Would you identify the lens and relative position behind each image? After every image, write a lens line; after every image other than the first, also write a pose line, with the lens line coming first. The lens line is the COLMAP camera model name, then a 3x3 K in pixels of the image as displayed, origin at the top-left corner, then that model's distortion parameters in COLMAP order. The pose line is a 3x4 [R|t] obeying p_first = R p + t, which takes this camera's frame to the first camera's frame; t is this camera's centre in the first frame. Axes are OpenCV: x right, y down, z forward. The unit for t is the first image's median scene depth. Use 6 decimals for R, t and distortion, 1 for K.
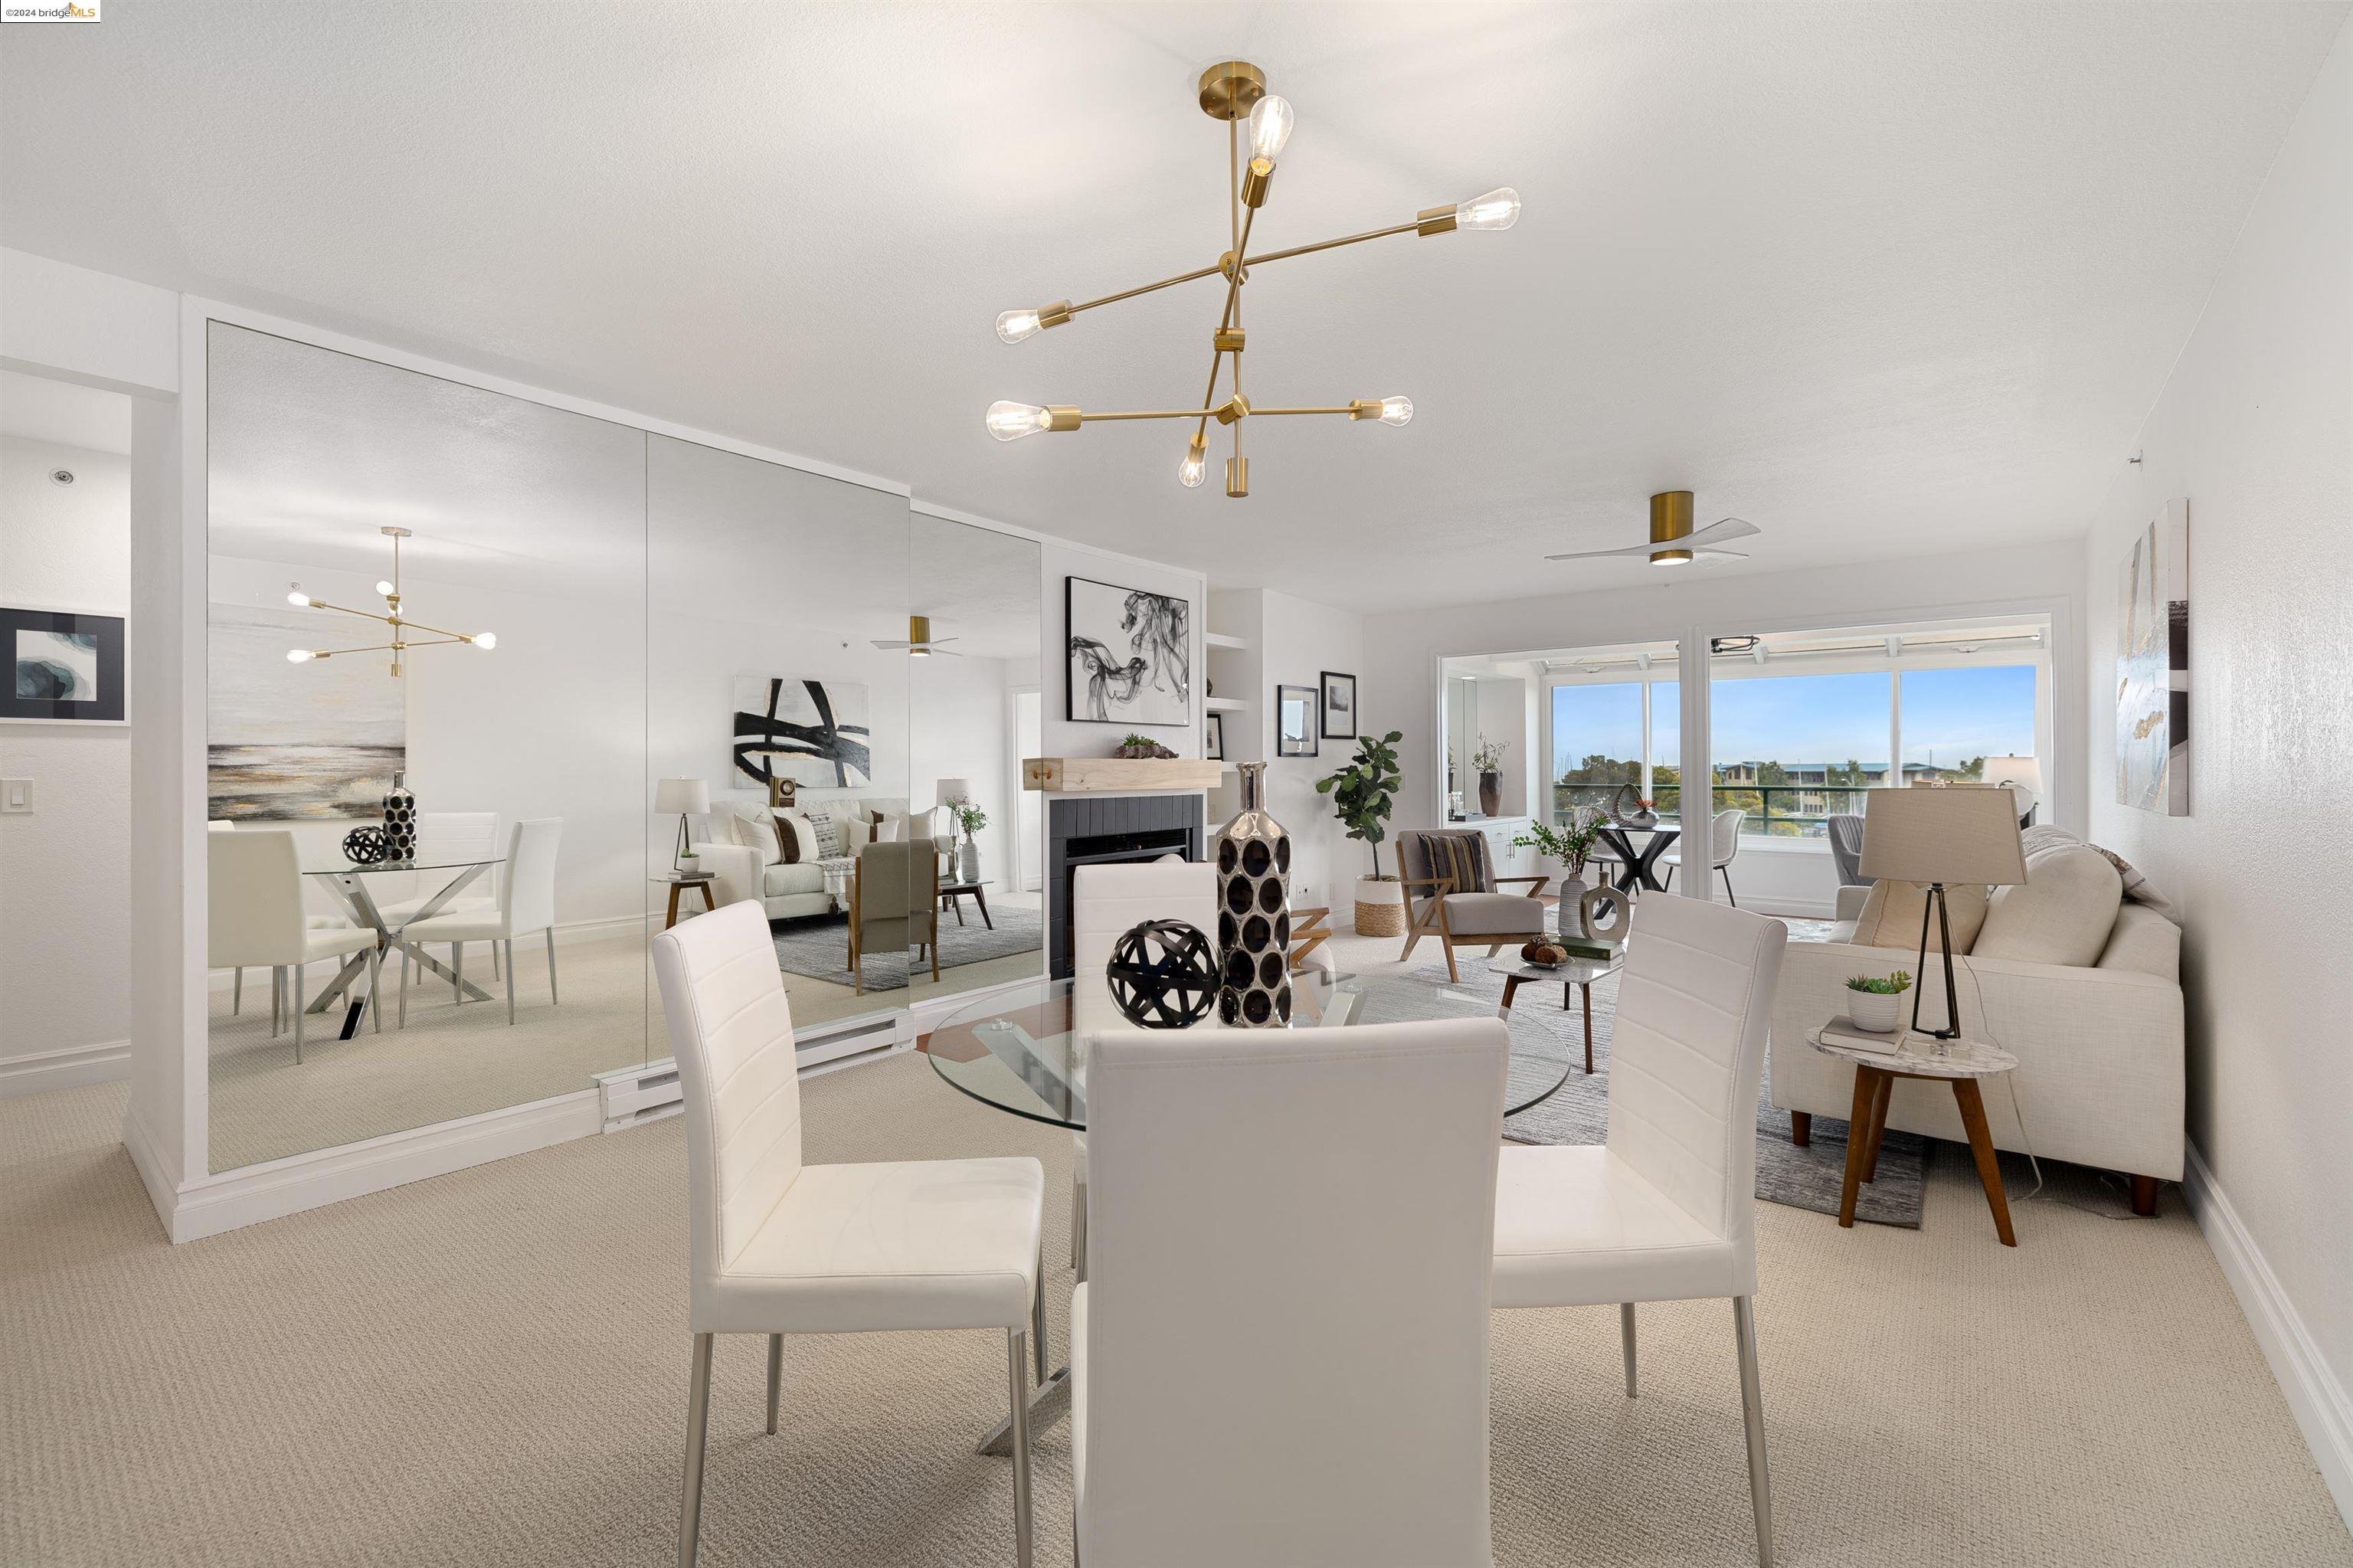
lens RADIAL K [[993.3, 0, 1169.6], [0, 993.3, 789.6], [0, 0, 1]] dist [0.001032, 0.000139]
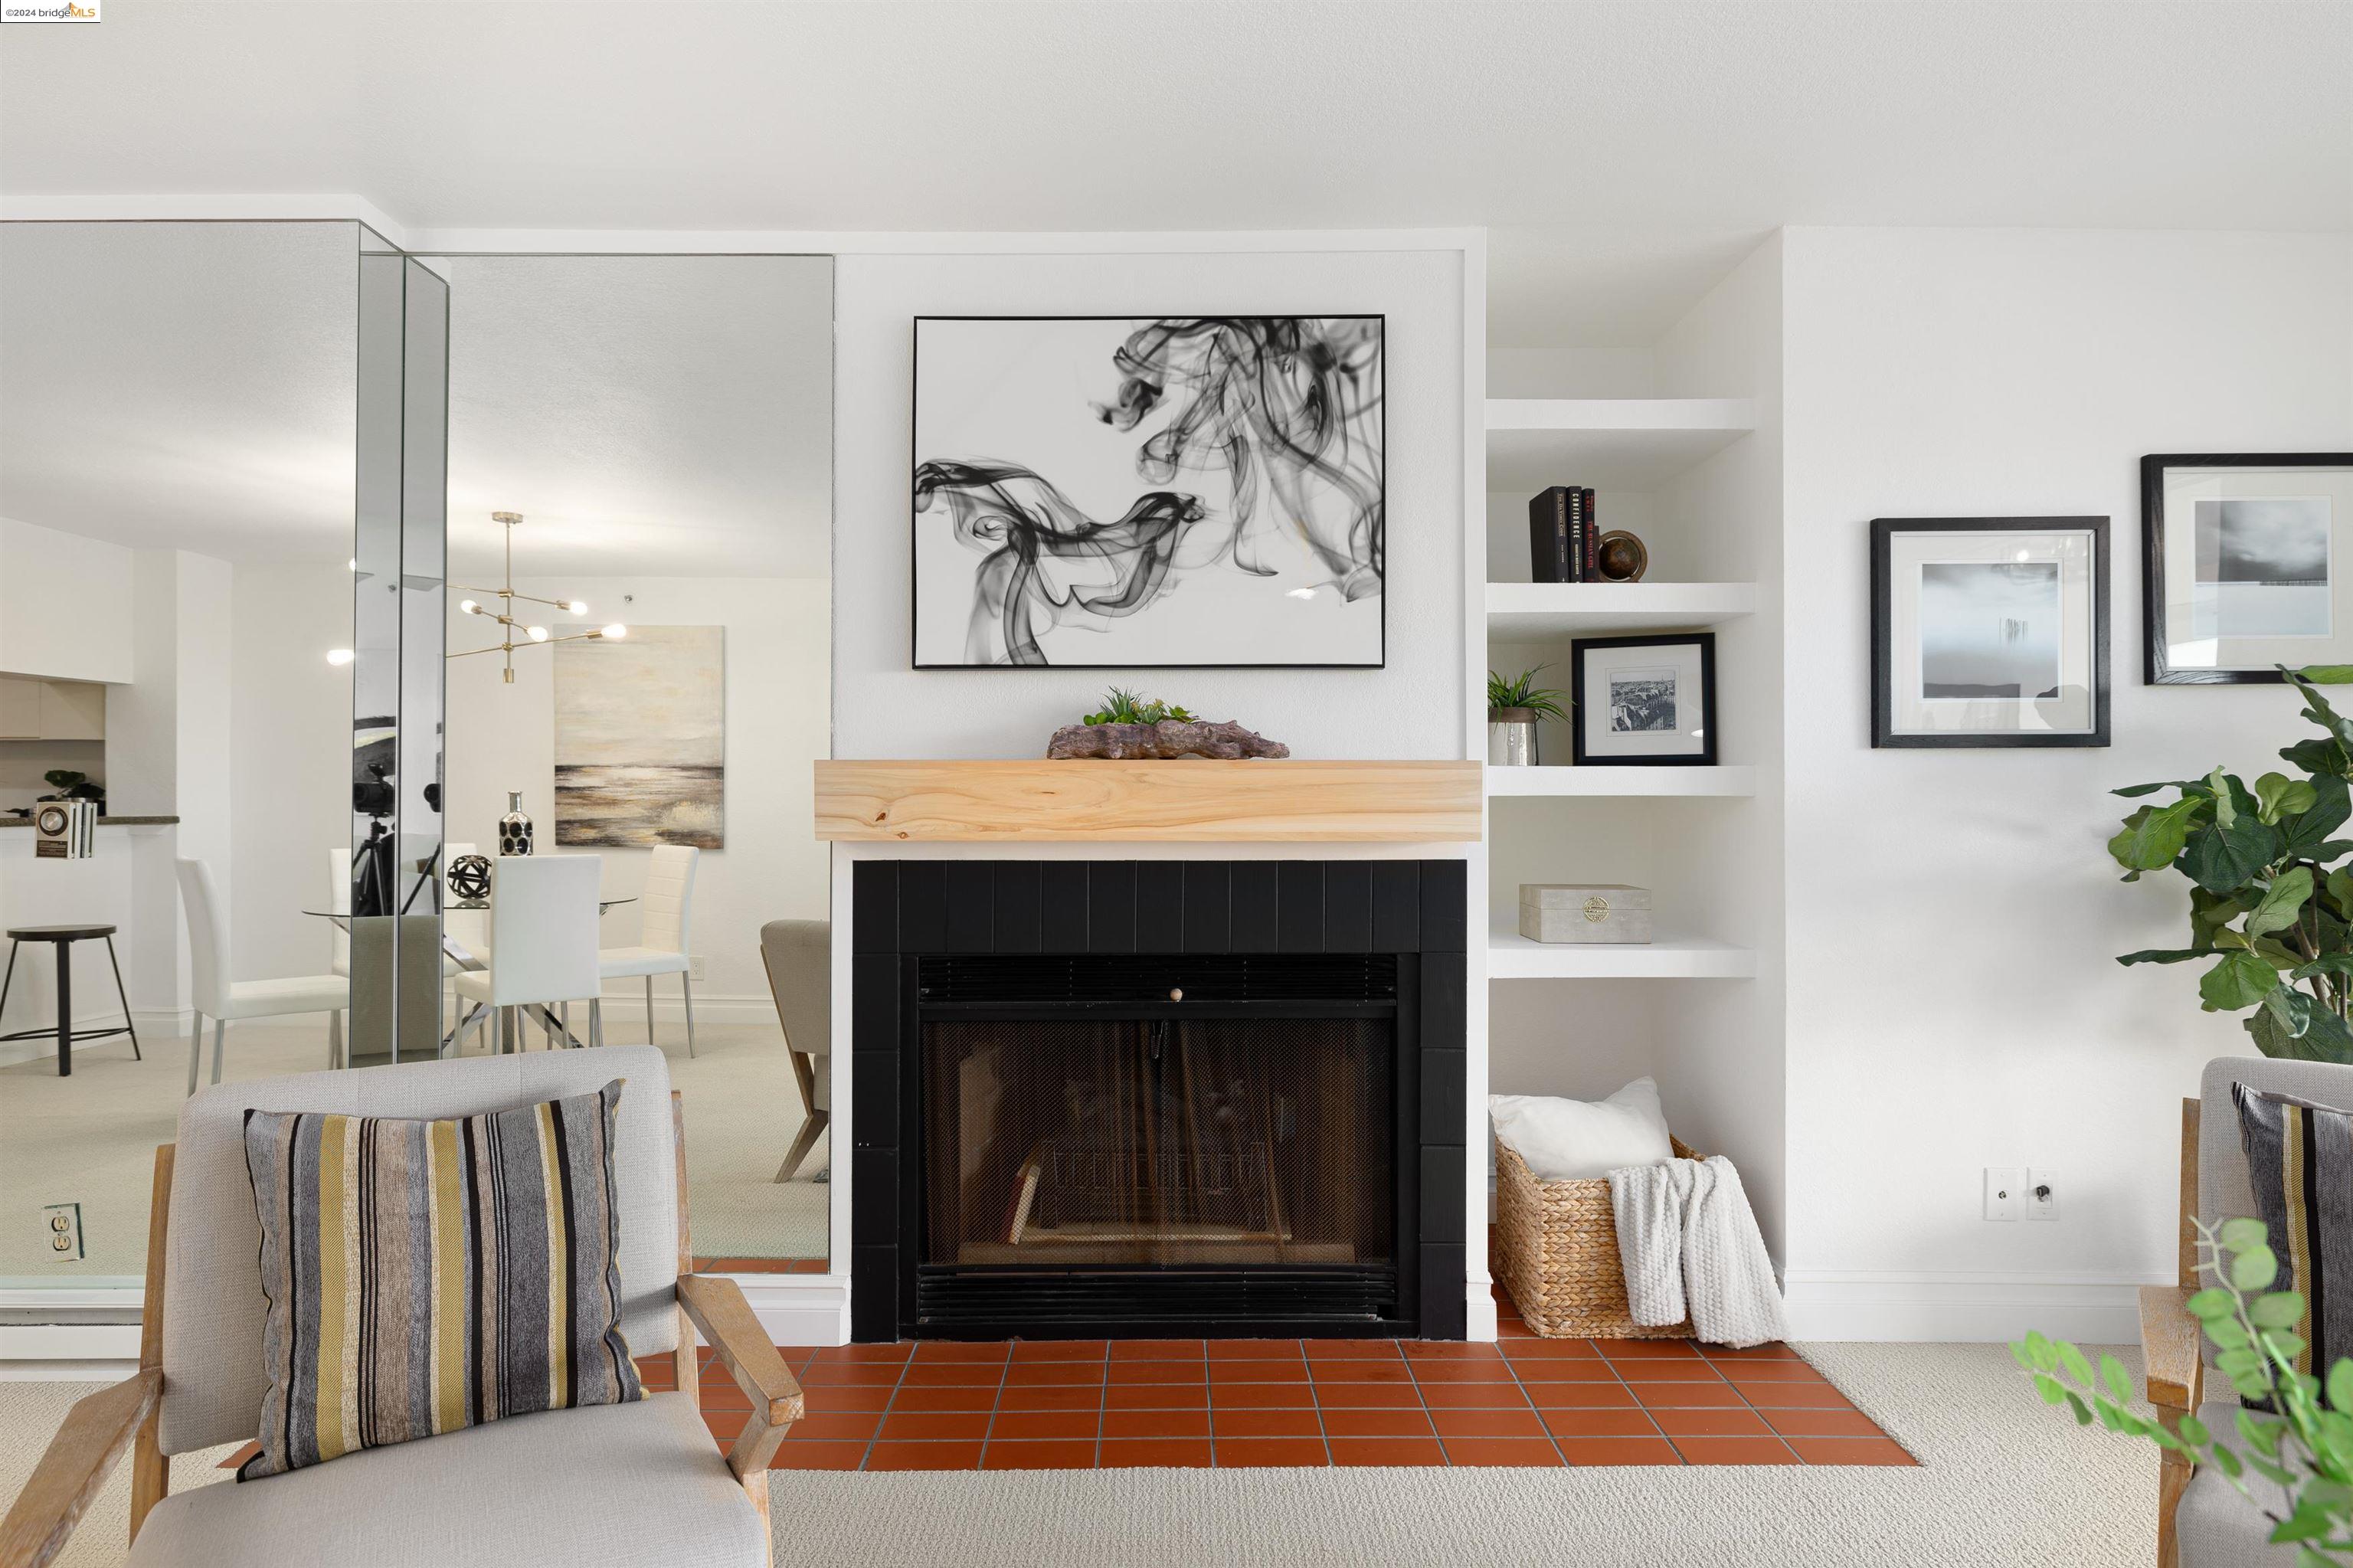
lens RADIAL K [[1241.9, 0, 1173.5], [0, 1241.9, 792.6], [0, 0, 1]] dist [-0.003233, -0.000389]
pose [[0.622831, -0.001503, -0.782355, 0.335680], [-0.016994, 0.999736, -0.015450, -0.011129], [0.782172, 0.022919, 0.622641, 0.702456]]
